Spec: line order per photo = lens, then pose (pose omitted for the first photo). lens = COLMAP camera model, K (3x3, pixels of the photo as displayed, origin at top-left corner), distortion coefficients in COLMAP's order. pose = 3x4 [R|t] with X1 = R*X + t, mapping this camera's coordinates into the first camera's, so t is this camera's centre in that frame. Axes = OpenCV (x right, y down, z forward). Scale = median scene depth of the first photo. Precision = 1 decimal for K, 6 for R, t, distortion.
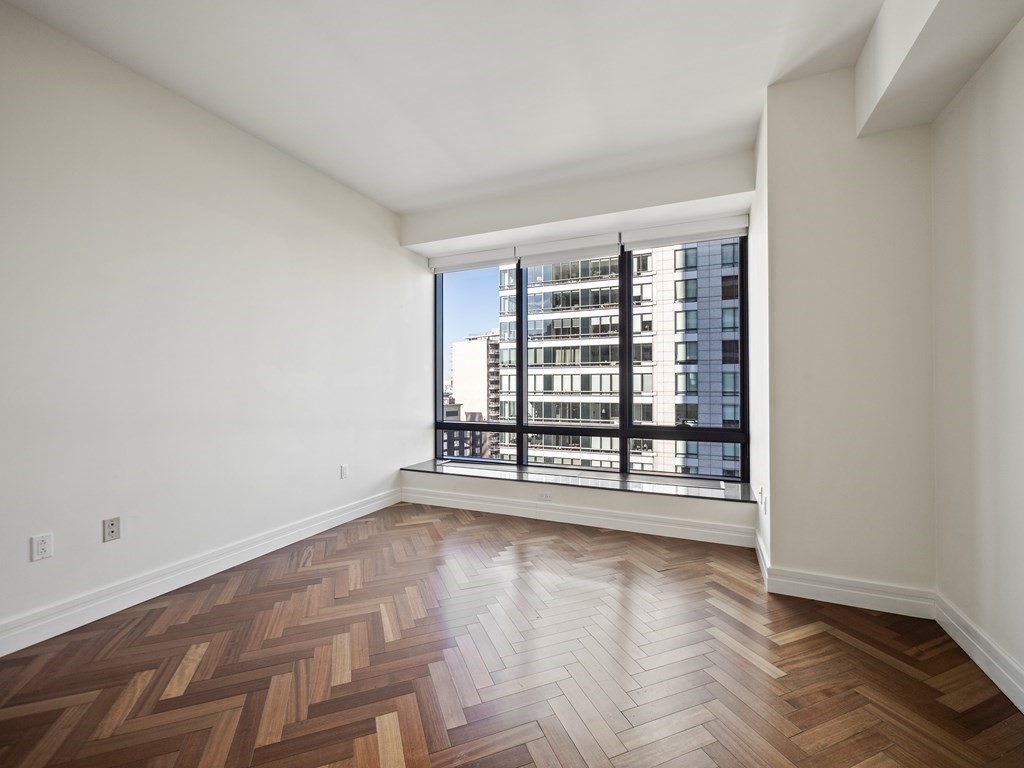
lens RADIAL K [[451.6, 0, 507.8], [0, 451.6, 380.2], [0, 0, 1]] dist [-0.001962, -0.000109]
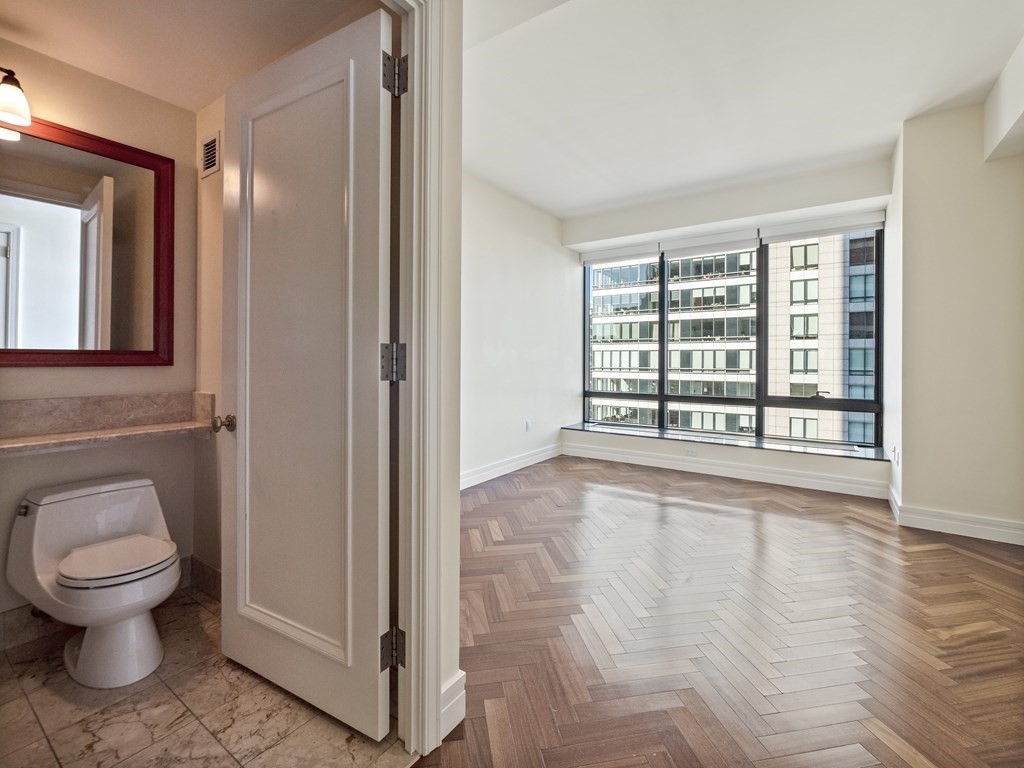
lens RADIAL K [[461.2, 0, 510.7], [0, 461.2, 360.1], [0, 0, 1]] dist [0.000170, -0.000728]
pose [[0.982257, 0.006060, -0.187444, -0.147469], [-0.004425, 0.999948, 0.009141, 0.000906], [0.187490, -0.008150, 0.982233, -0.273815]]
